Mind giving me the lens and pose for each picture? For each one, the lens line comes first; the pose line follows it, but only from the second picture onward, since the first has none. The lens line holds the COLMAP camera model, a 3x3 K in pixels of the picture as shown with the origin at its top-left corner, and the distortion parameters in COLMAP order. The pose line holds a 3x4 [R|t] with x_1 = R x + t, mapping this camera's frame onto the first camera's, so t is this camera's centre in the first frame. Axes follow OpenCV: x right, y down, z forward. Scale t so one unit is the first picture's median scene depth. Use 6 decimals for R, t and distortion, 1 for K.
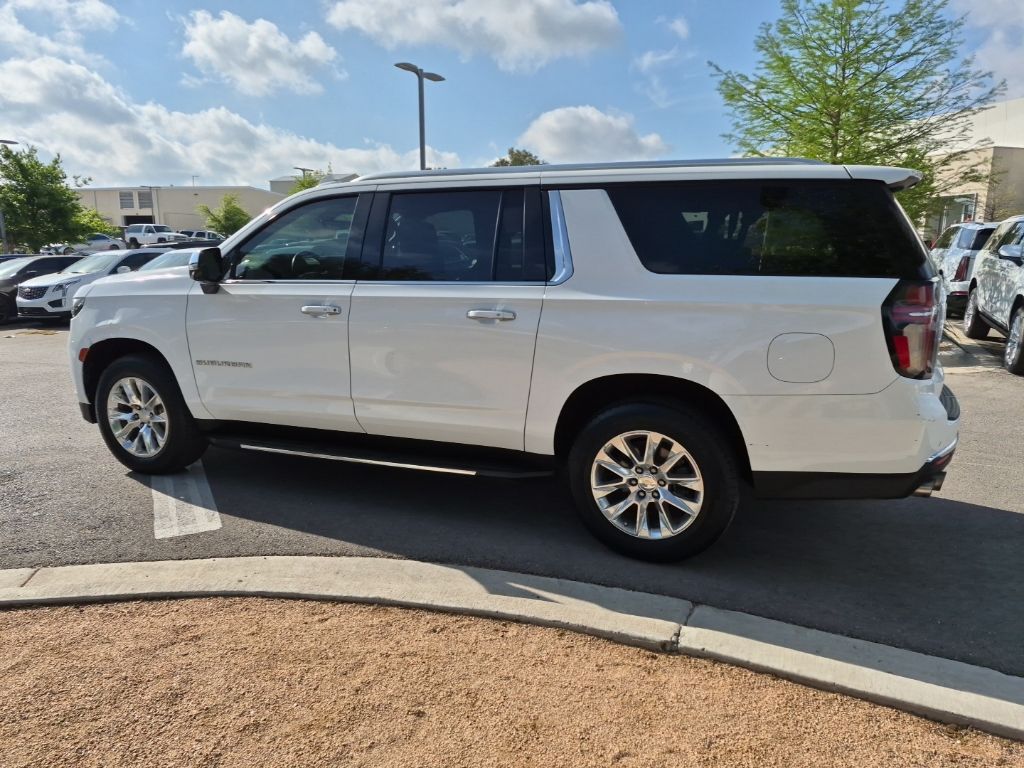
lens RADIAL K [[720.0, 0, 513.7], [0, 720.0, 375.8], [0, 0, 1]] dist [0.068994, -0.068997]
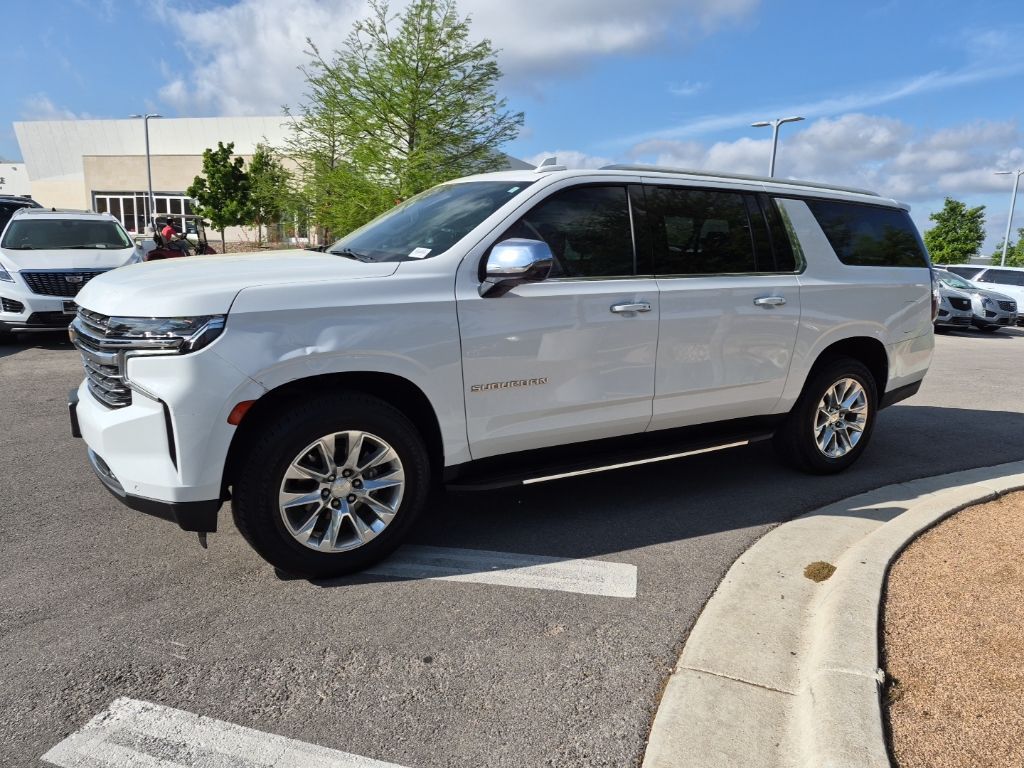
lens RADIAL K [[720.0, 0, 513.7], [0, 720.0, 375.8], [0, 0, 1]] dist [0.068994, -0.068997]
pose [[0.587382, -0.128191, 0.799093, -1.214499], [0.117713, 0.990408, 0.072355, -0.097882], [-0.800703, 0.051564, 0.596838, 0.626883]]
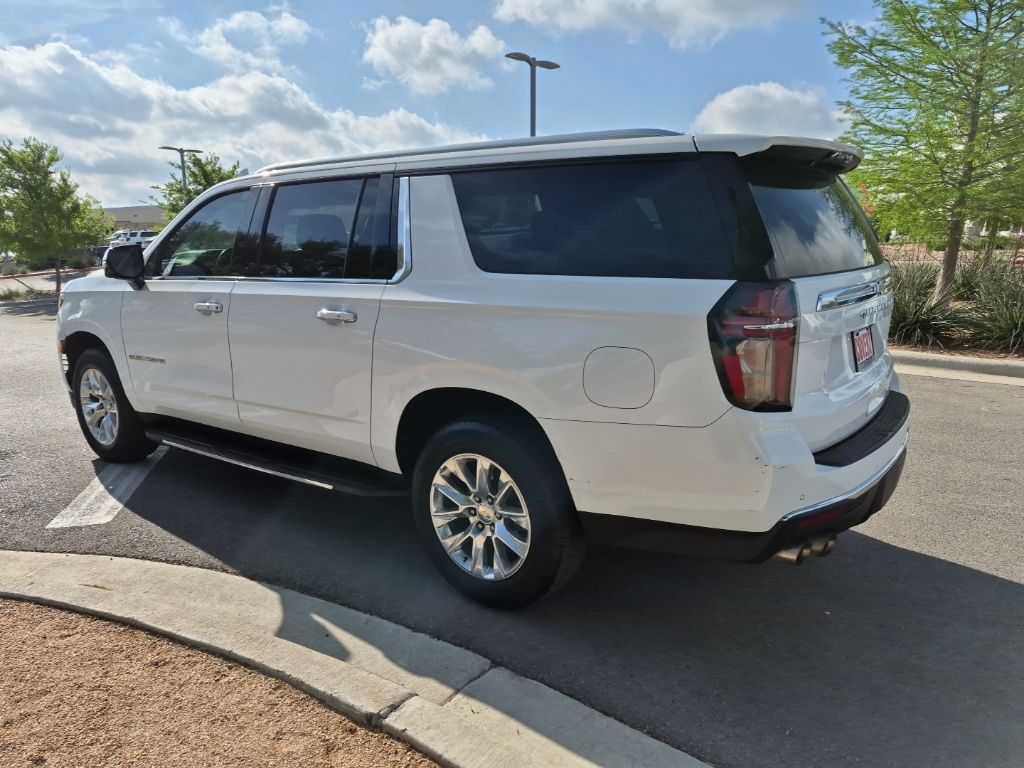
lens RADIAL K [[720.0, 0, 513.7], [0, 720.0, 375.8], [0, 0, 1]] dist [0.068994, -0.068997]
pose [[0.967385, 0.034440, -0.250960, 0.408914], [-0.031128, 0.999368, 0.017156, -0.031085], [0.251392, -0.008784, 0.967845, 0.168119]]
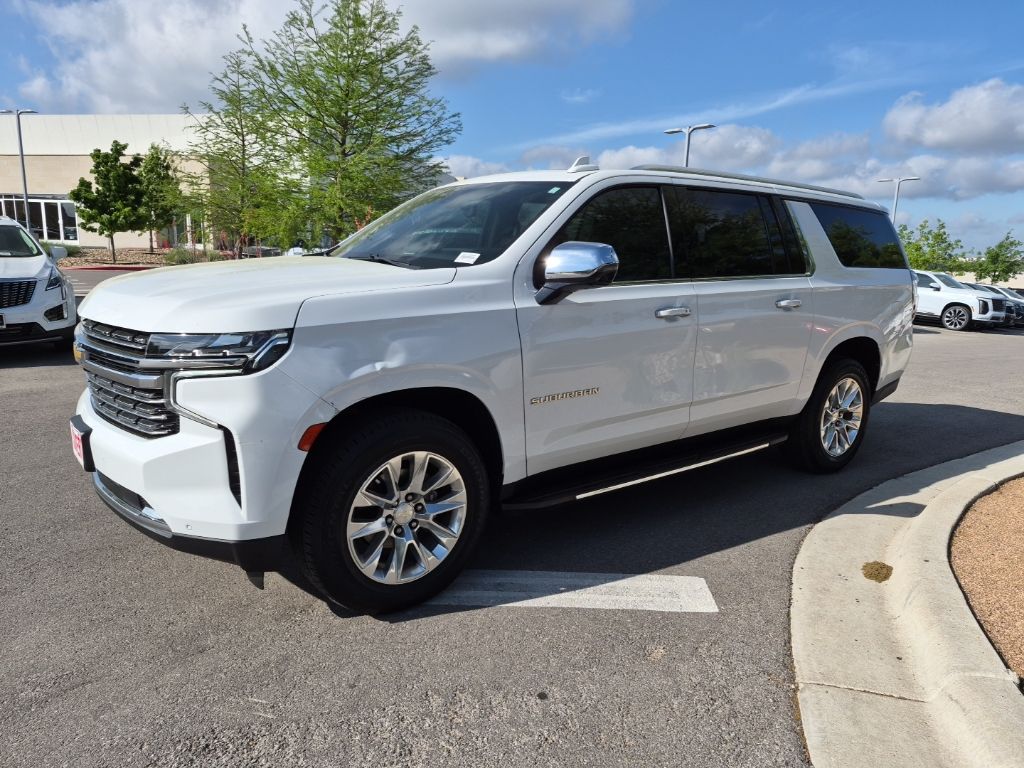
lens RADIAL K [[721.6, 0, 505.7], [0, 721.6, 386.3], [0, 0, 1]] dist [0.074113, -0.086690]
pose [[0.477768, -0.149562, 0.865661, -1.277685], [0.136936, 0.986035, 0.094783, -0.125500], [-0.867748, 0.073256, 0.491577, 0.814153]]
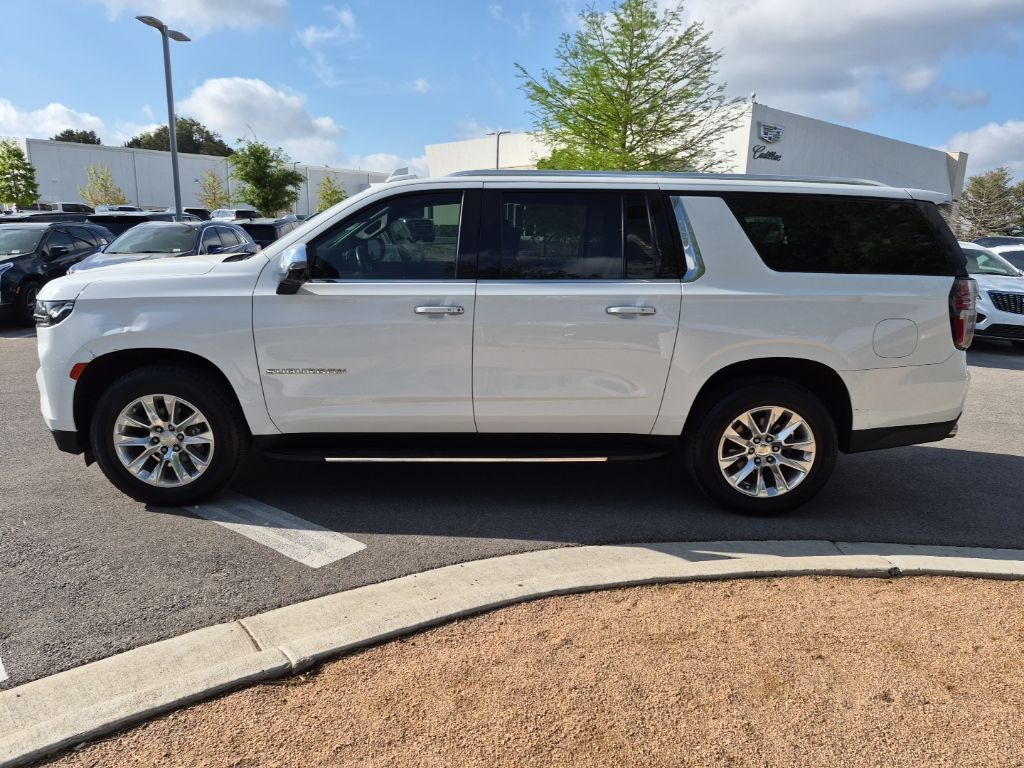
lens RADIAL K [[721.6, 0, 505.7], [0, 721.6, 386.3], [0, 0, 1]] dist [0.074113, -0.086690]
pose [[0.912712, -0.067085, 0.403058, -0.638229], [0.053264, 0.997547, 0.045417, -0.030687], [-0.405116, -0.019984, 0.914047, 0.084305]]
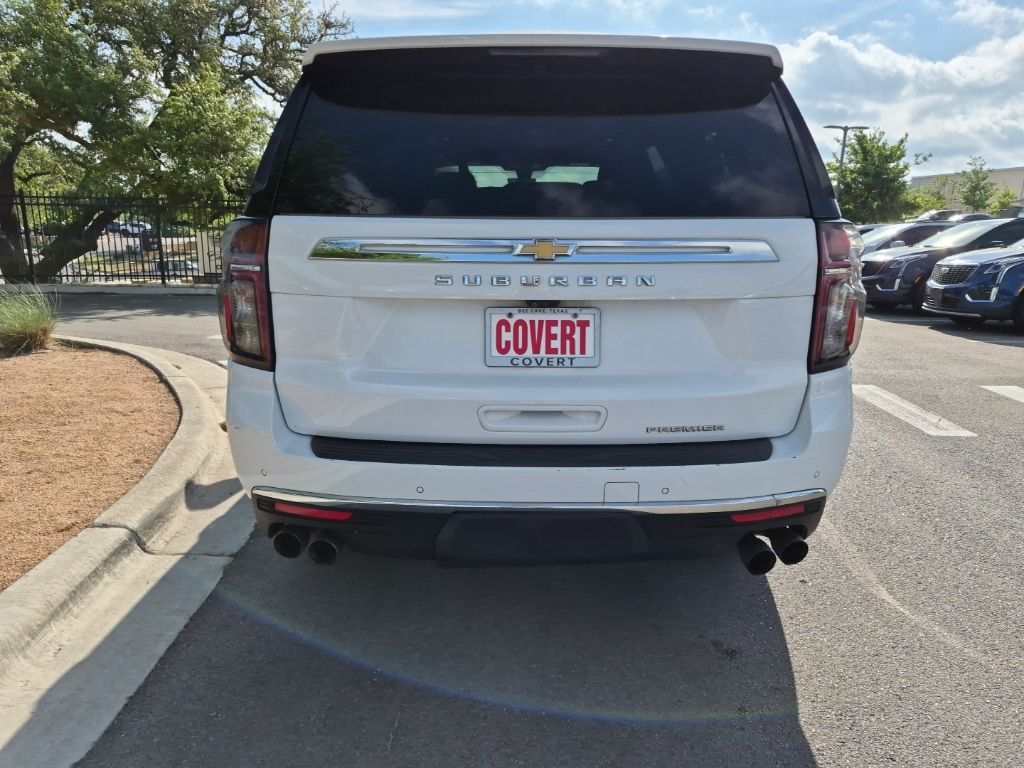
lens RADIAL K [[751.7, 0, 517.4], [0, 751.7, 382.6], [0, 0, 1]] dist [0.099056, -0.120064]
pose [[0.367069, 0.200271, -0.908379, 1.074592], [-0.187657, 0.972413, 0.138557, -0.095271], [0.911068, 0.119604, 0.394525, 0.797483]]
